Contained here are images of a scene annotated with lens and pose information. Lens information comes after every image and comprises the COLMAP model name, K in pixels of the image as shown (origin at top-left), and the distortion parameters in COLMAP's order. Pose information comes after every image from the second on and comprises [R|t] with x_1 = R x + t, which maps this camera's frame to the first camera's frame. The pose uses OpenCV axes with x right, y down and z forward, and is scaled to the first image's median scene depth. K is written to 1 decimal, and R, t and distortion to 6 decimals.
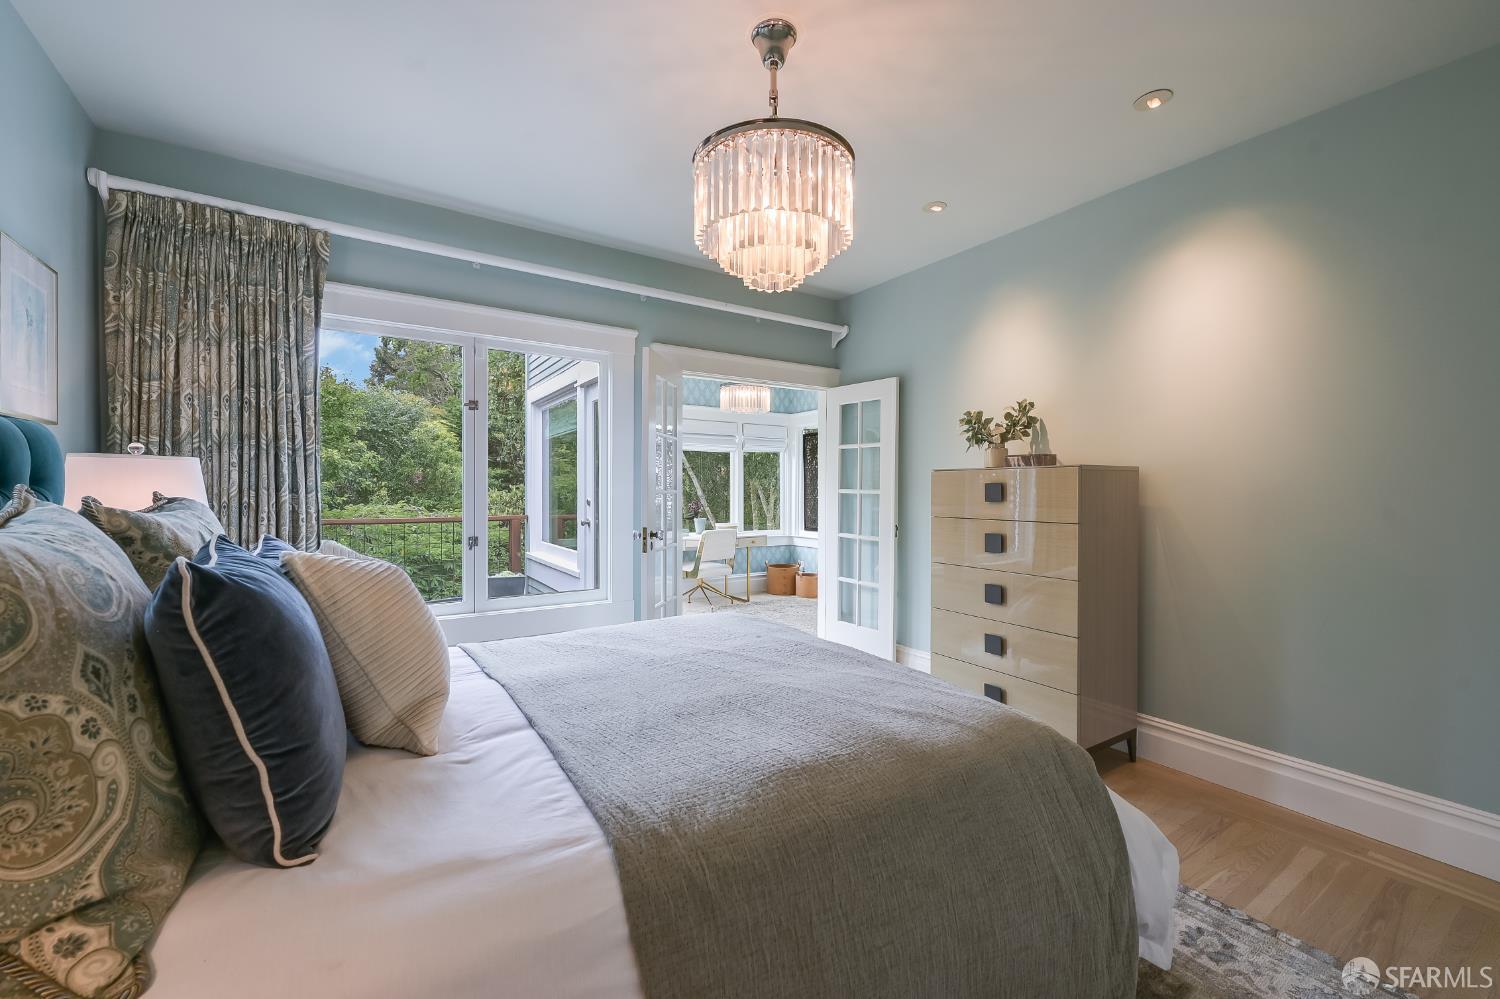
lens RADIAL K [[601.5, 0, 752.7], [0, 601.5, 498.5], [0, 0, 1]] dist [0.000878, 0.000112]
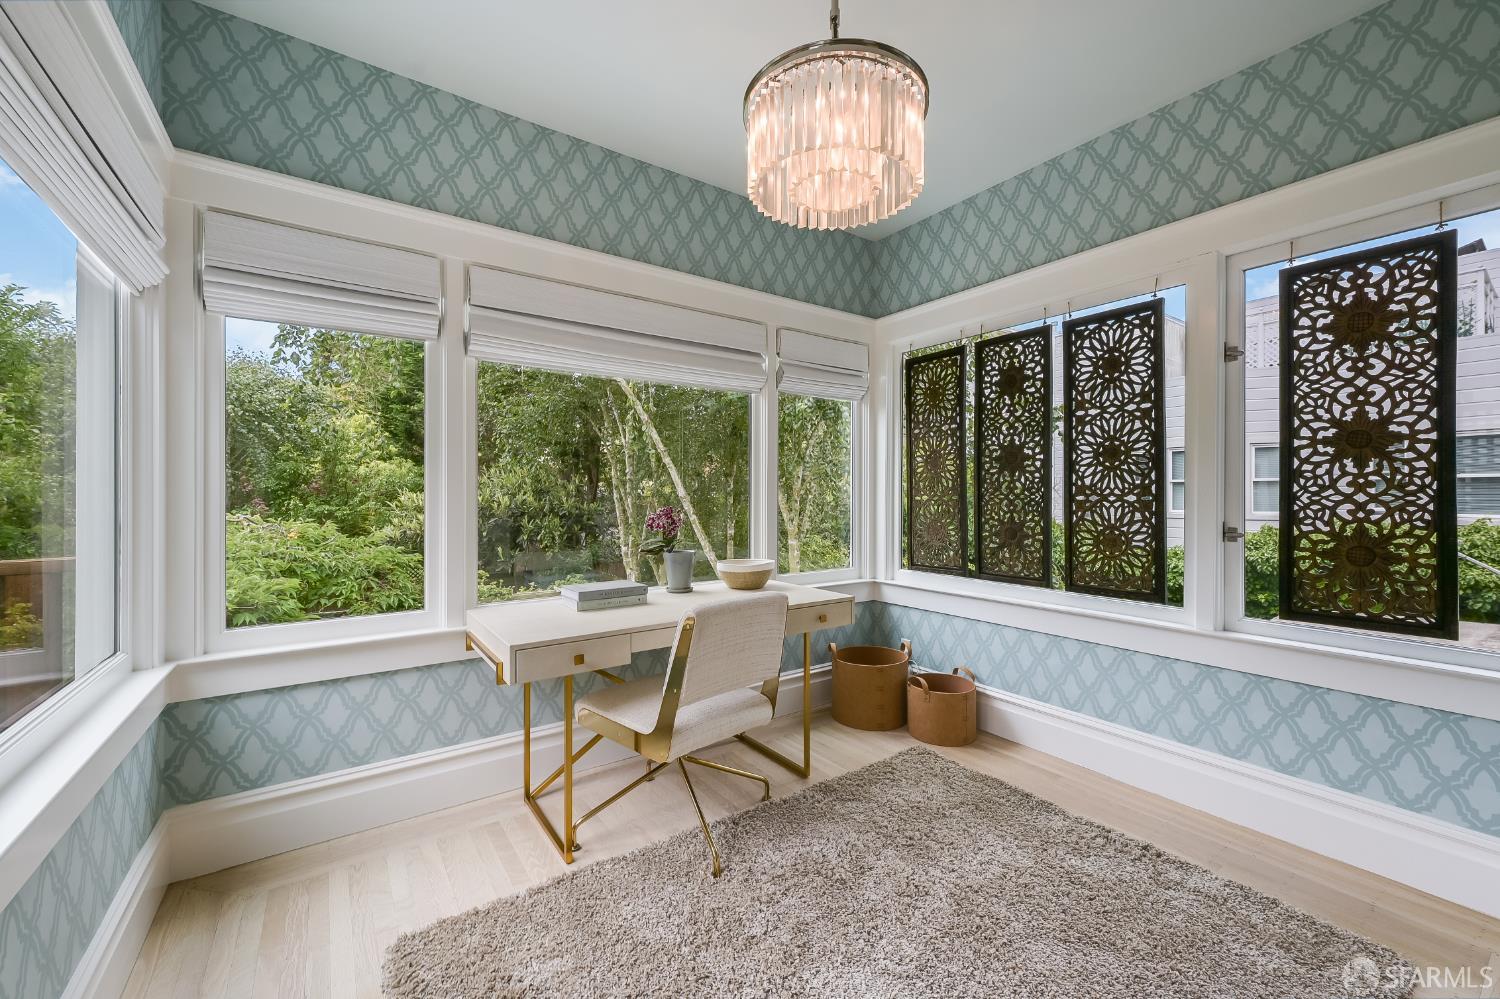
lens RADIAL K [[595.4, 0, 749.3], [0, 595.4, 497.4], [0, 0, 1]] dist [-0.001136, -0.000112]
pose [[0.999747, -0.000064, 0.022482, -0.095412], [0.000265, 0.999960, -0.008964, 0.003545], [-0.022480, 0.008968, 0.999707, 1.176962]]
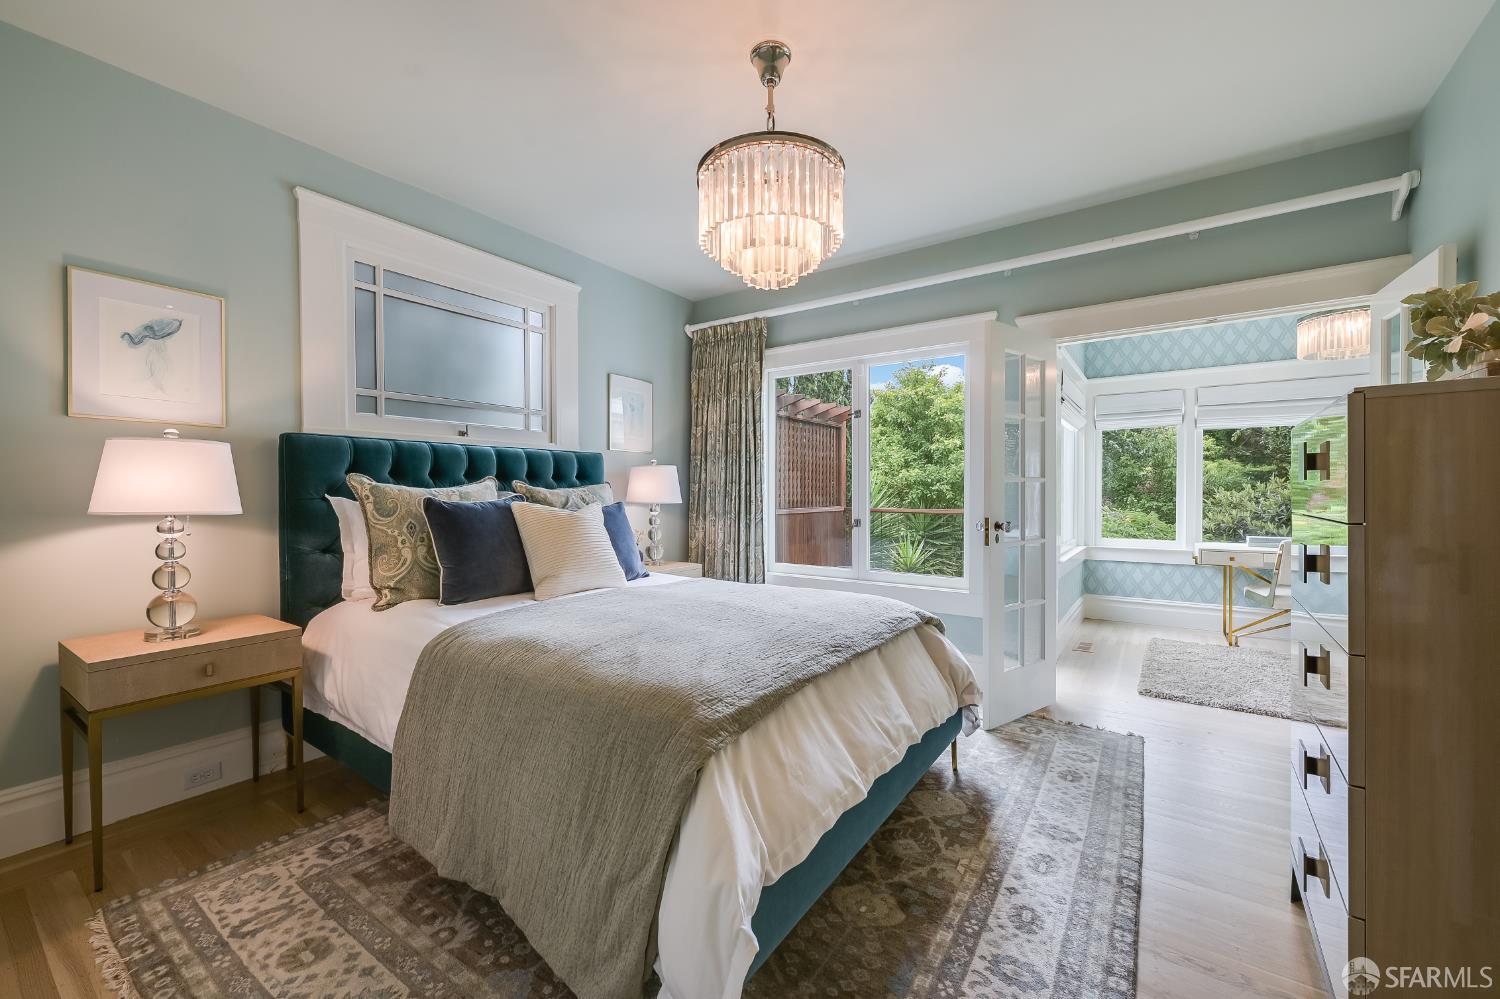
lens RADIAL K [[601.5, 0, 752.7], [0, 601.5, 498.5], [0, 0, 1]] dist [0.000878, 0.000112]
pose [[0.365973, 0.003720, -0.930618, 0.566644], [-0.008850, 0.999961, 0.000517, 0.020246], [0.930583, 0.008047, 0.365991, 0.310450]]
